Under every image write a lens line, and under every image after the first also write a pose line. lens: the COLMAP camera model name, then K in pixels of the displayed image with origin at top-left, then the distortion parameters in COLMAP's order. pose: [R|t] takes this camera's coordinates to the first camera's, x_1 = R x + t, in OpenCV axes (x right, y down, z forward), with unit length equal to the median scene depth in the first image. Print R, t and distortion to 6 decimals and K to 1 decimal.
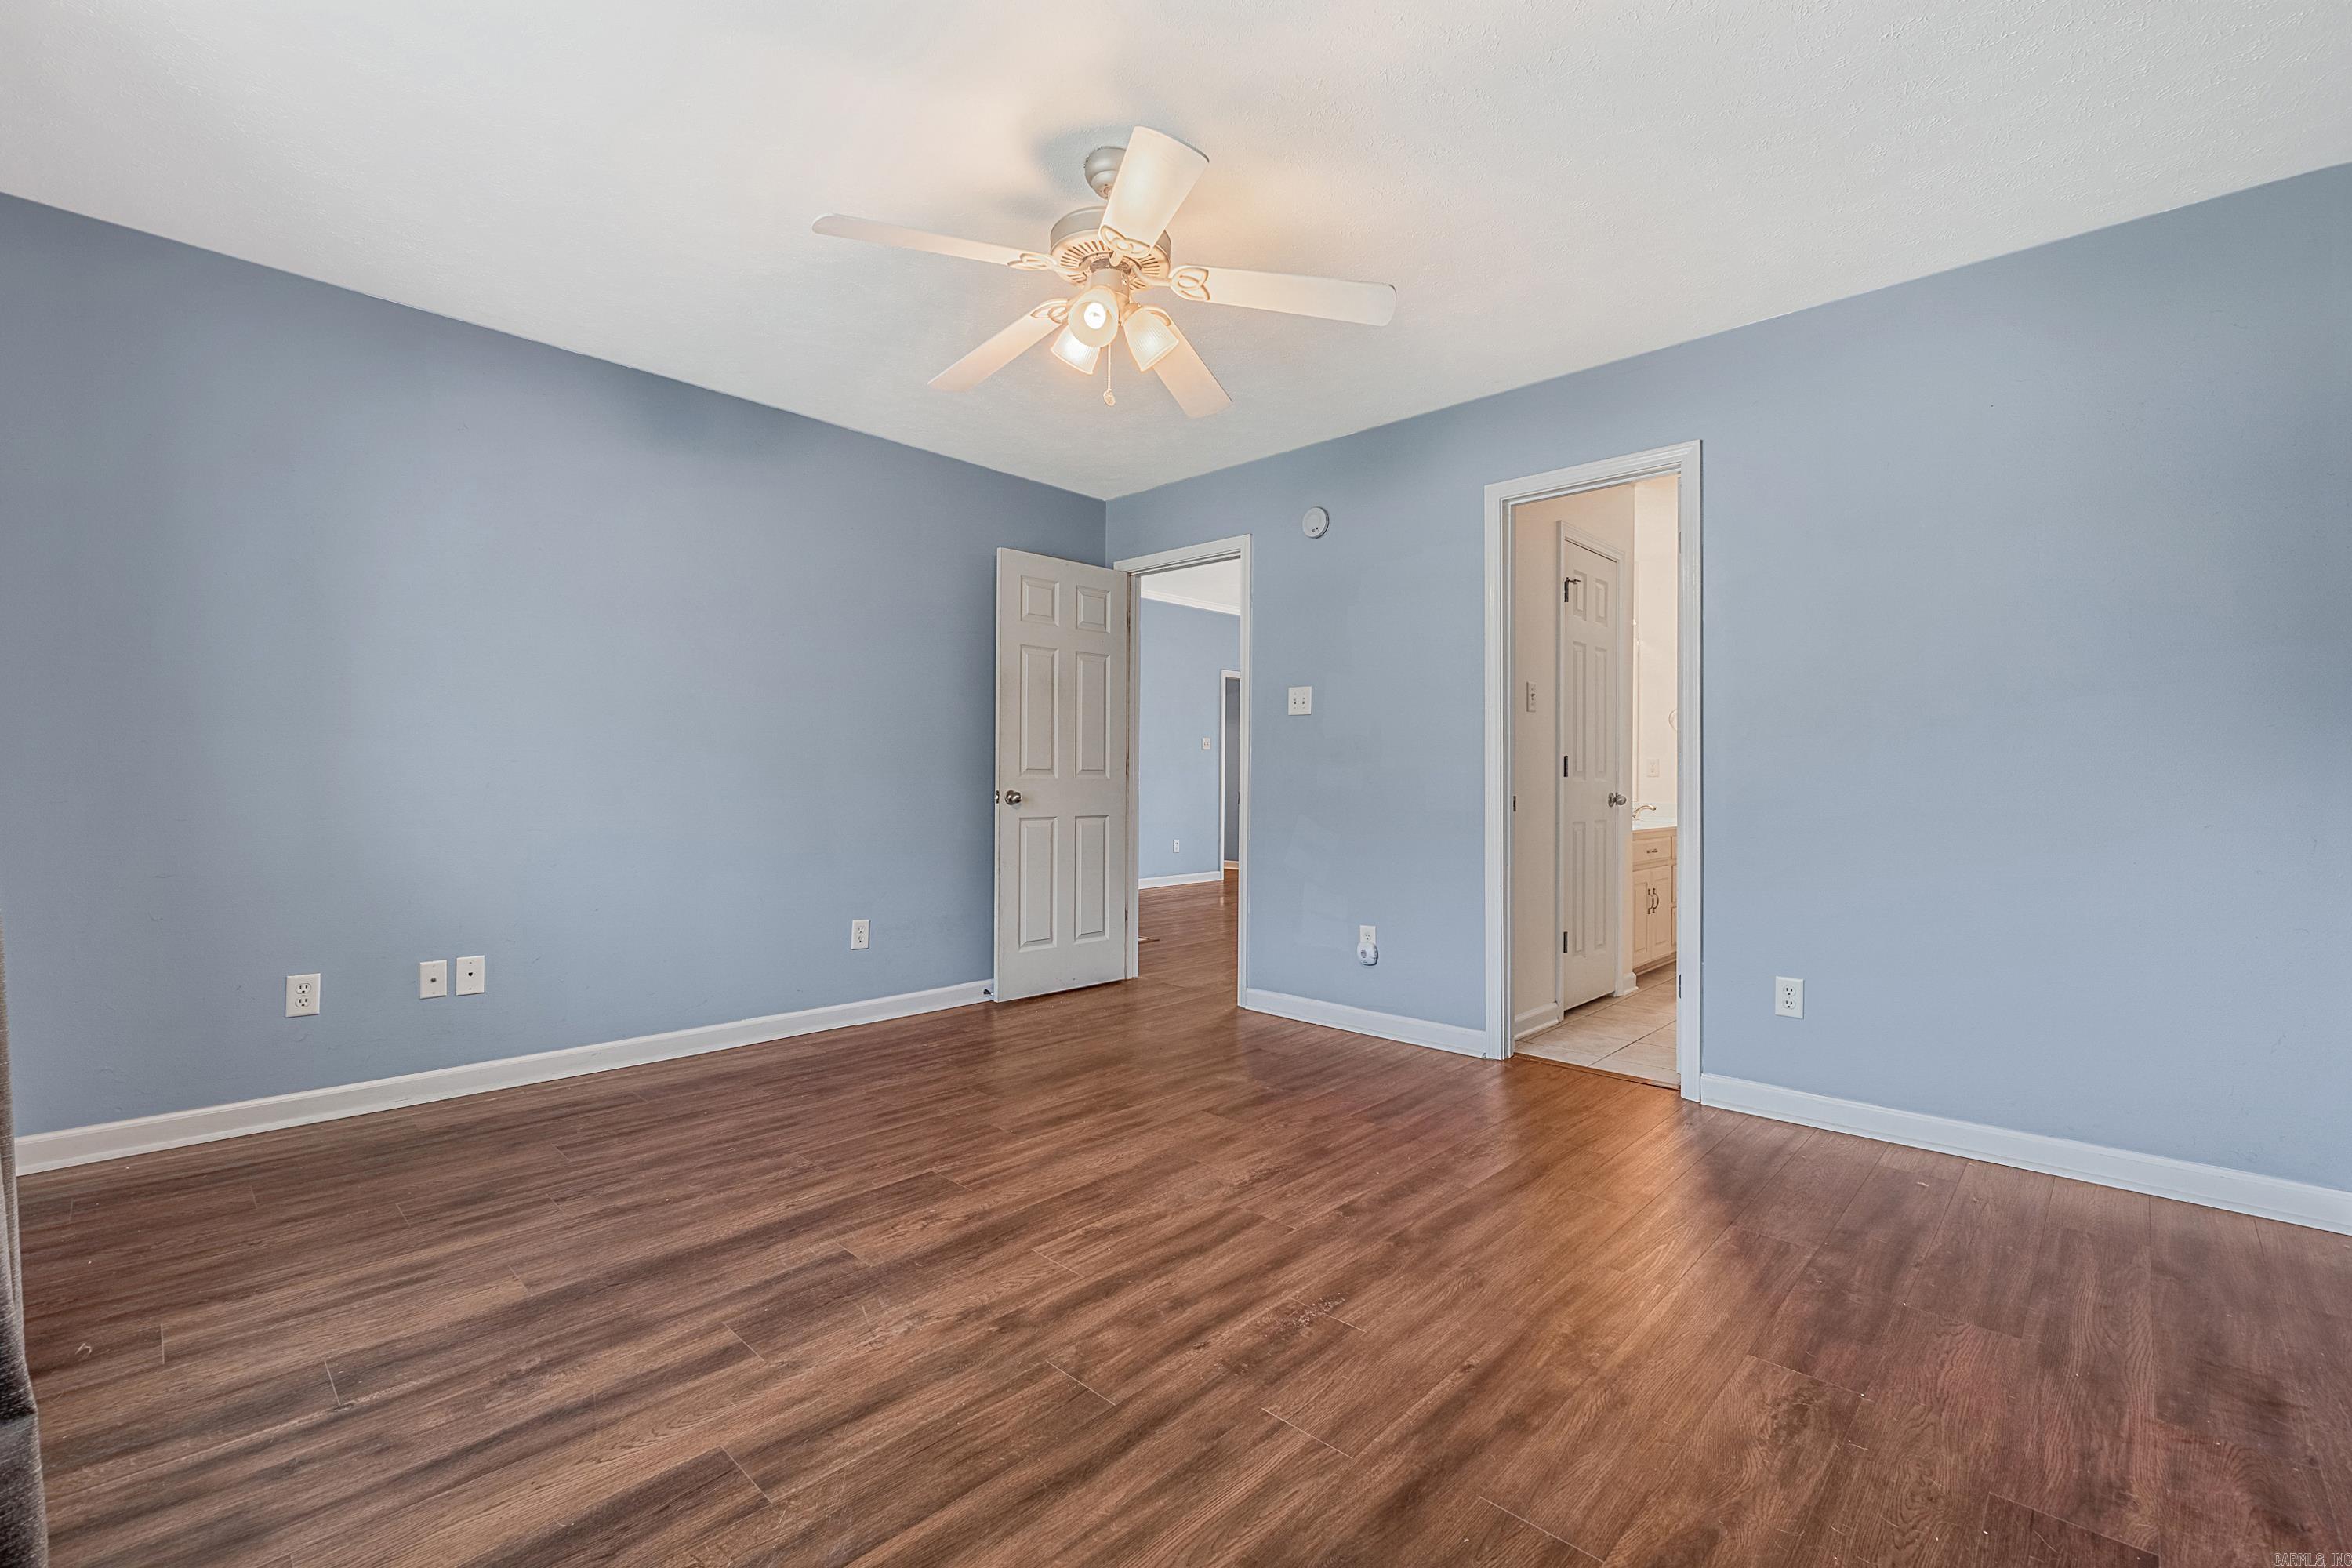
lens RADIAL K [[992.0, 0, 1176.0], [0, 992.0, 784.0], [0, 0, 1]] dist [-0.000777, -0.000296]
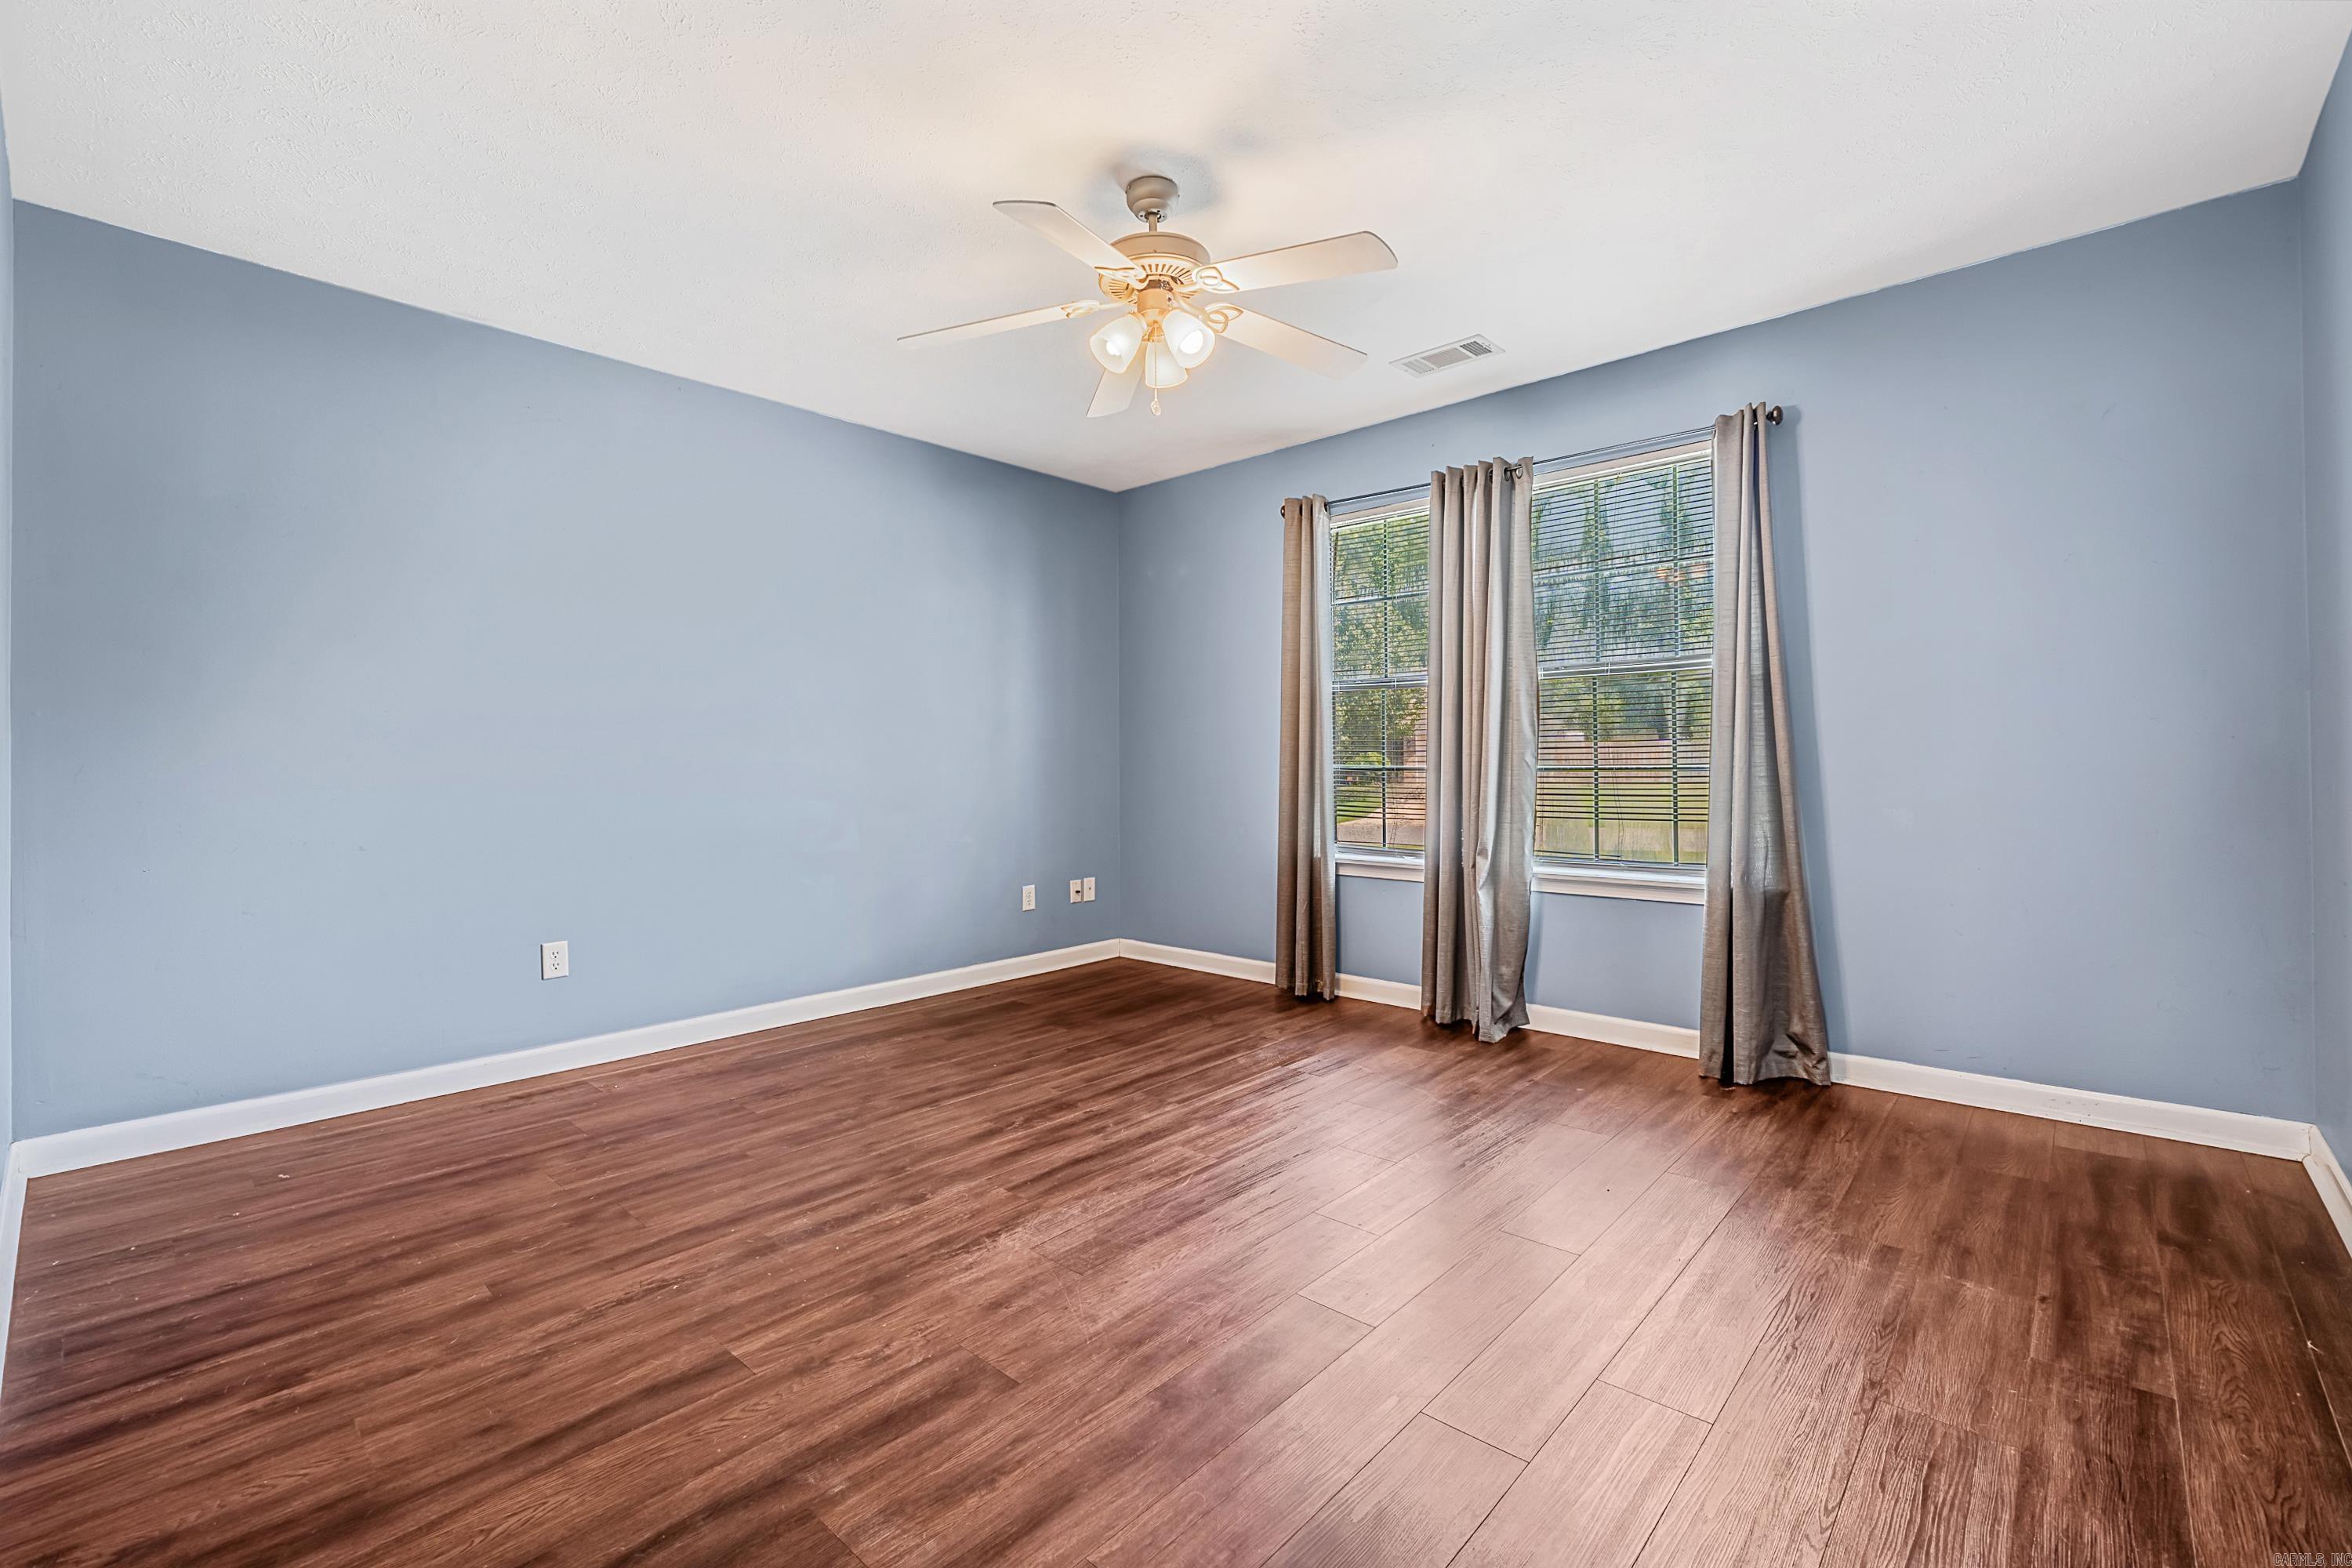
lens RADIAL K [[1010.2, 0, 1174.1], [0, 1010.2, 750.0], [0, 0, 1]] dist [-0.002219, -0.000219]
pose [[-0.999766, -0.000750, -0.021614, -0.068976], [-0.000550, 0.999957, -0.009232, -0.009603], [0.021620, -0.009218, -0.999724, 2.313914]]
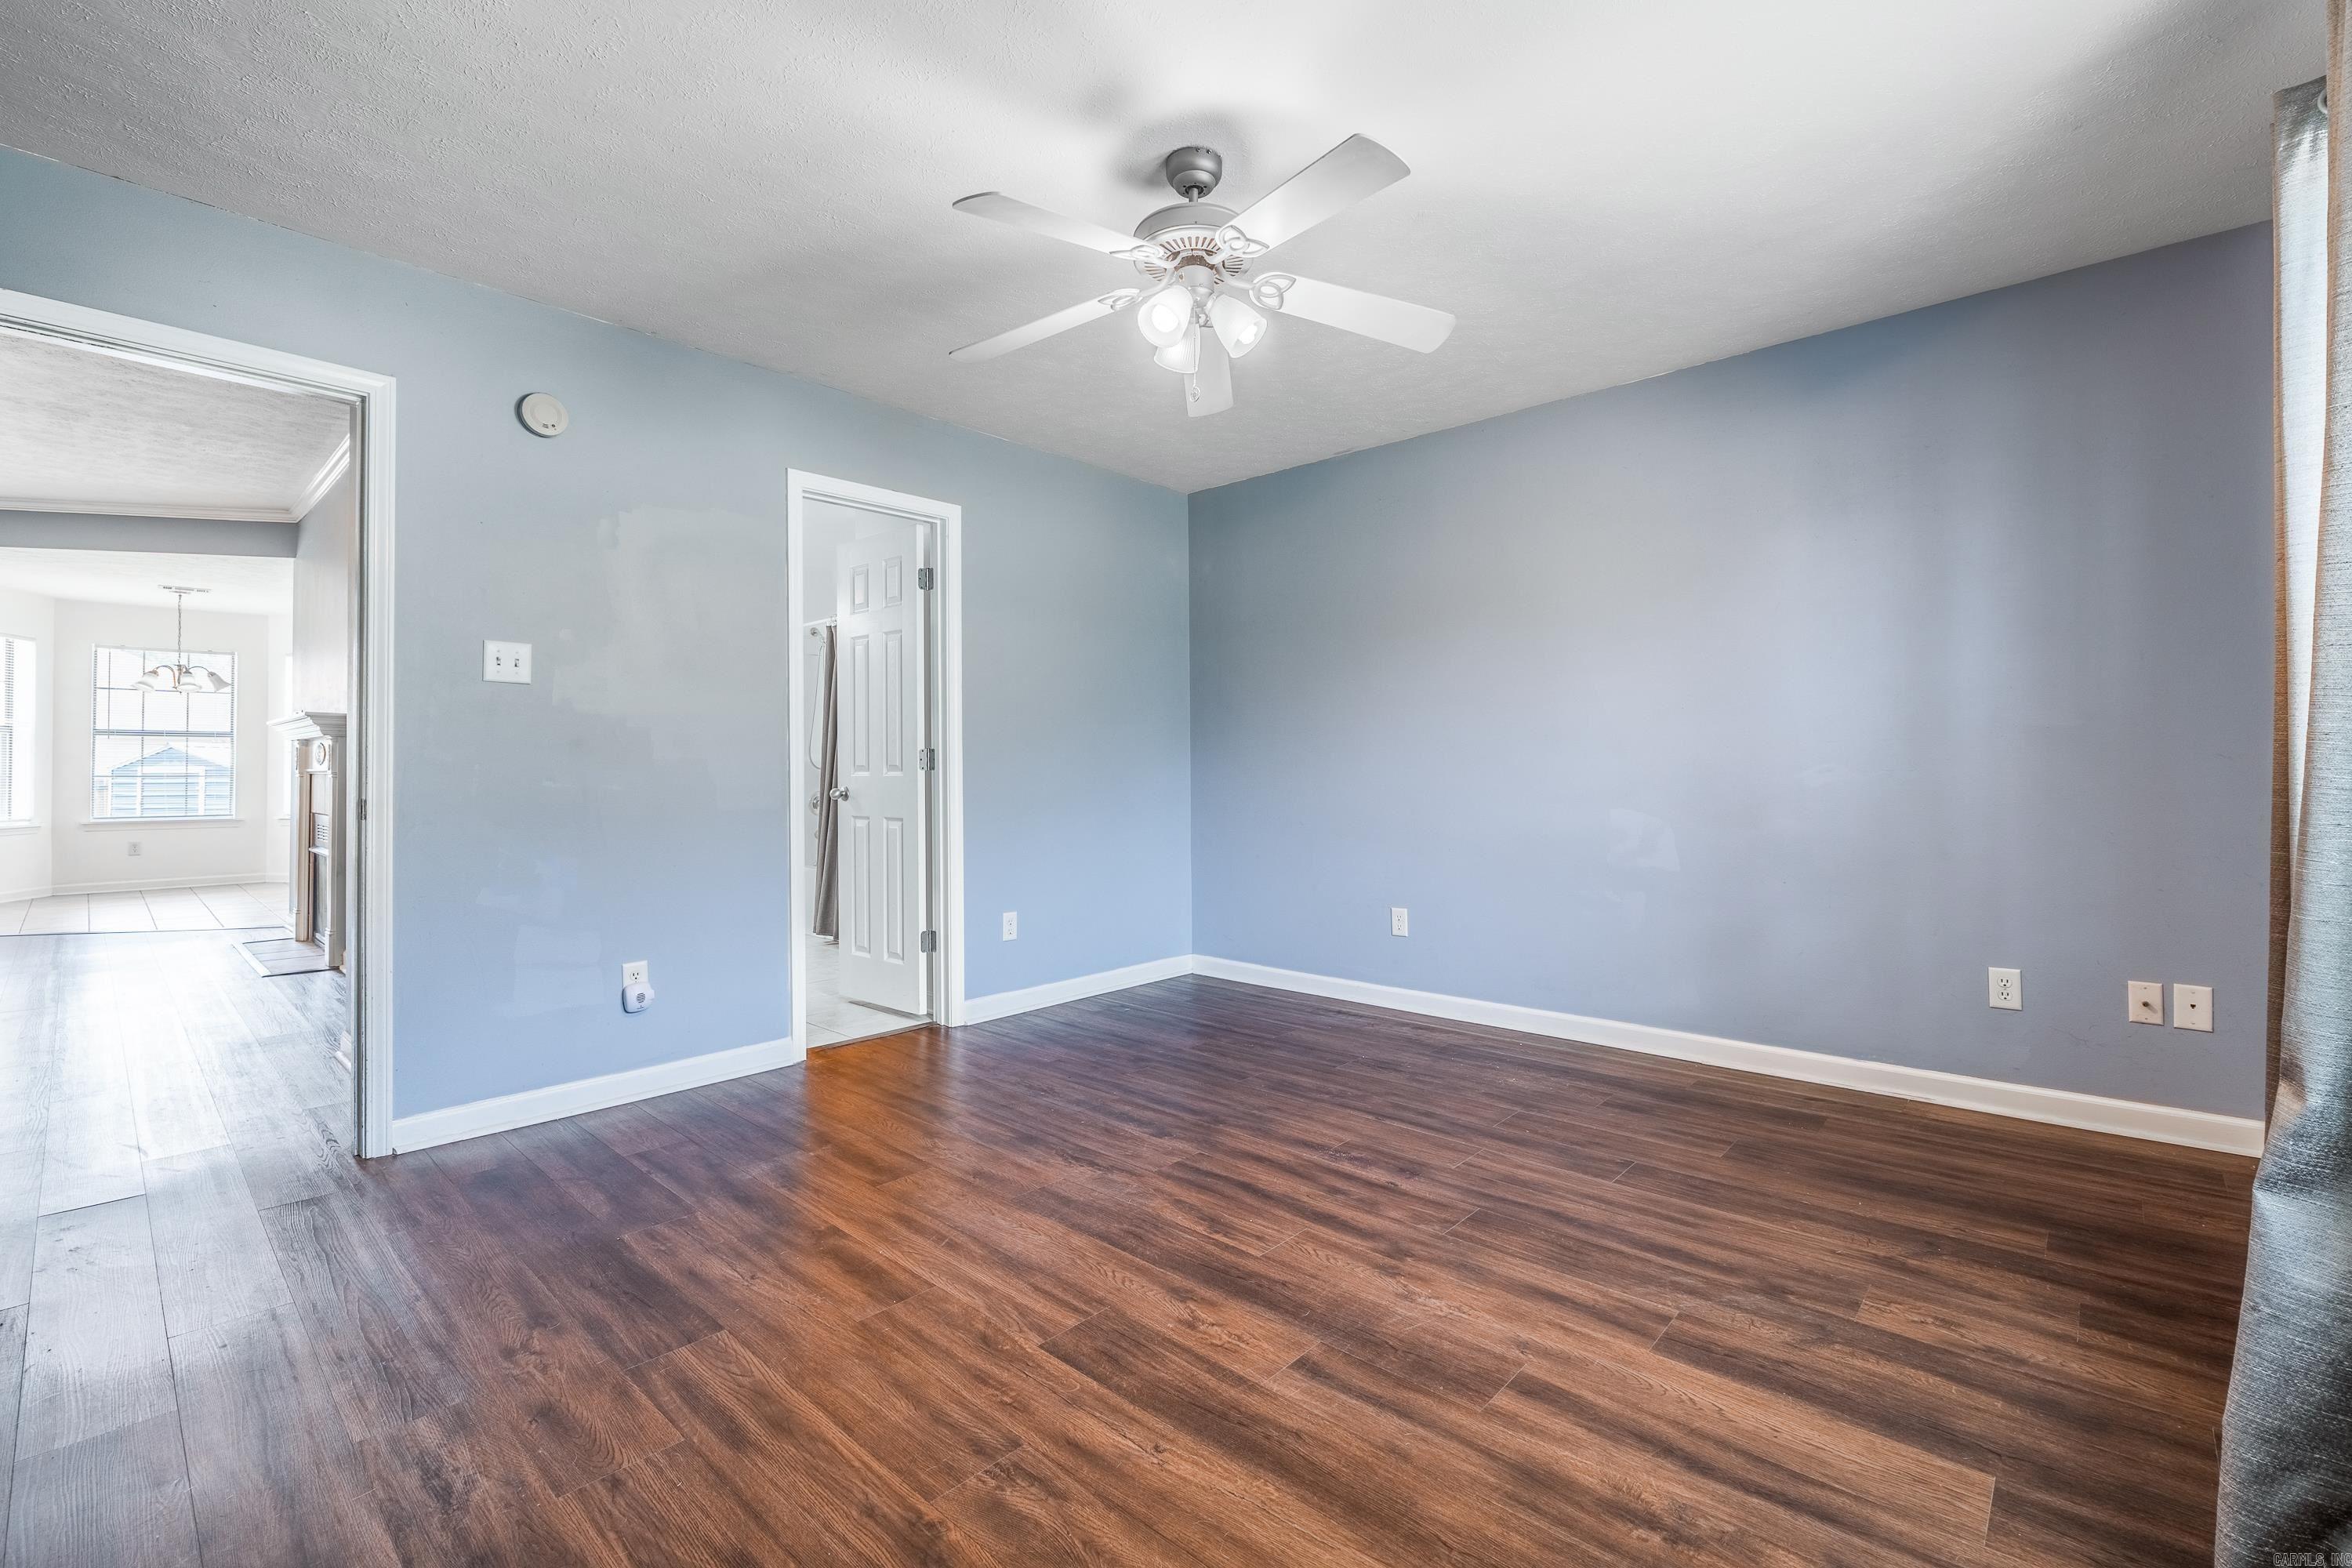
lens RADIAL K [[1010.2, 0, 1174.1], [0, 1010.2, 750.0], [0, 0, 1]] dist [-0.002219, -0.000219]
pose [[-0.012171, 0.014801, 0.999816, -1.199652], [0.010884, 0.999833, -0.014669, -0.015656], [-0.999867, 0.010704, -0.012330, 1.142214]]
